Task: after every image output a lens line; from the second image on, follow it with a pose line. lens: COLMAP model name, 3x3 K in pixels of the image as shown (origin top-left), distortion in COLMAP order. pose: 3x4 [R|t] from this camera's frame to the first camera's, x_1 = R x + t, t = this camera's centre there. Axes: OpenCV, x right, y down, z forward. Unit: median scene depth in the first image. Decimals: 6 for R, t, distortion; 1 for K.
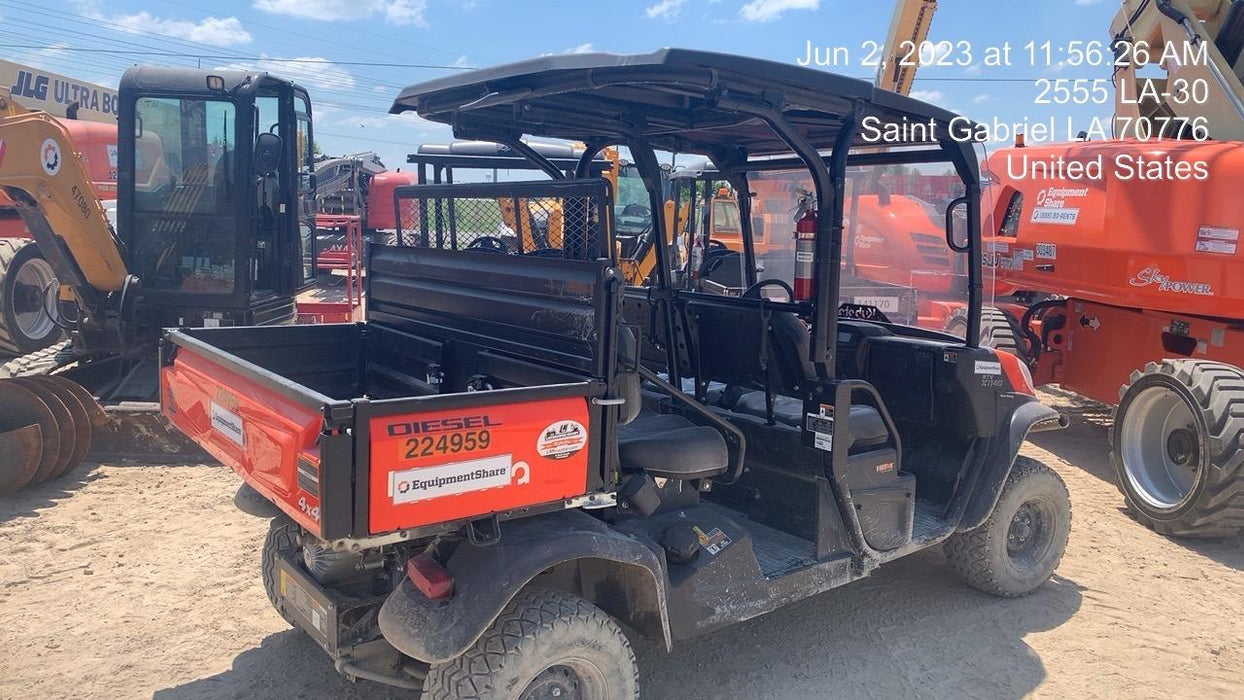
lens RADIAL K [[899.4, 0, 615.4], [0, 899.4, 347.8], [0, 0, 1]] dist [0.007756, -0.000013]
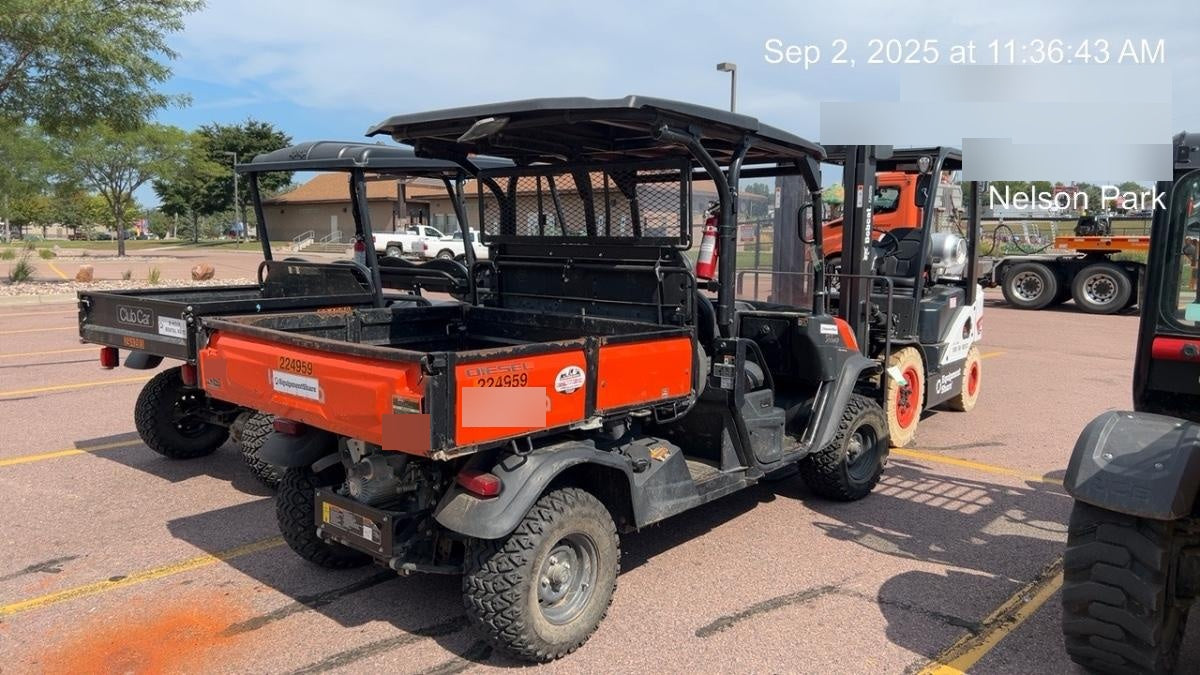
lens RADIAL K [[839.2, 0, 607.6], [0, 839.2, 366.2], [0, 0, 1]] dist [0.035305, -0.001357]
pose [[0.981984, -0.042924, 0.184026, -0.233445], [0.037769, 0.998792, 0.031431, 0.040165], [-0.185153, -0.023914, 0.982419, -0.288131]]
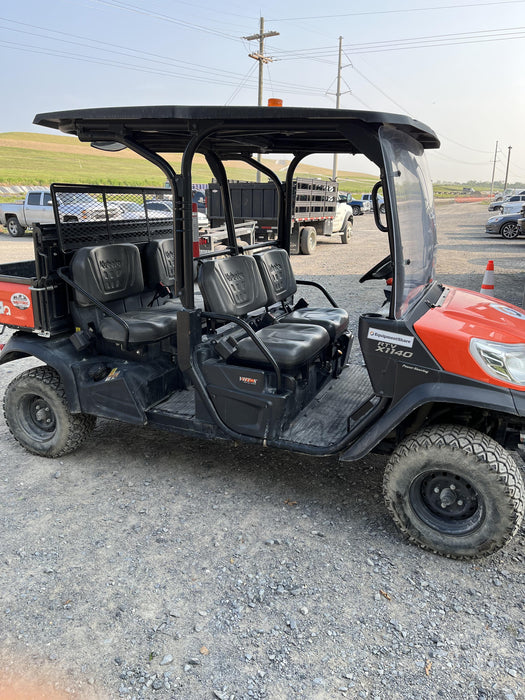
lens RADIAL K [[524.5, 0, 256.9], [0, 524.5, 351.9], [0, 0, 1]] dist [0.027034, -0.001408]
pose [[0.476200, 0.233028, -0.847898, 1.404453], [-0.113252, 0.972470, 0.203659, -0.117863], [0.872014, -0.000956, 0.489481, 0.832693]]
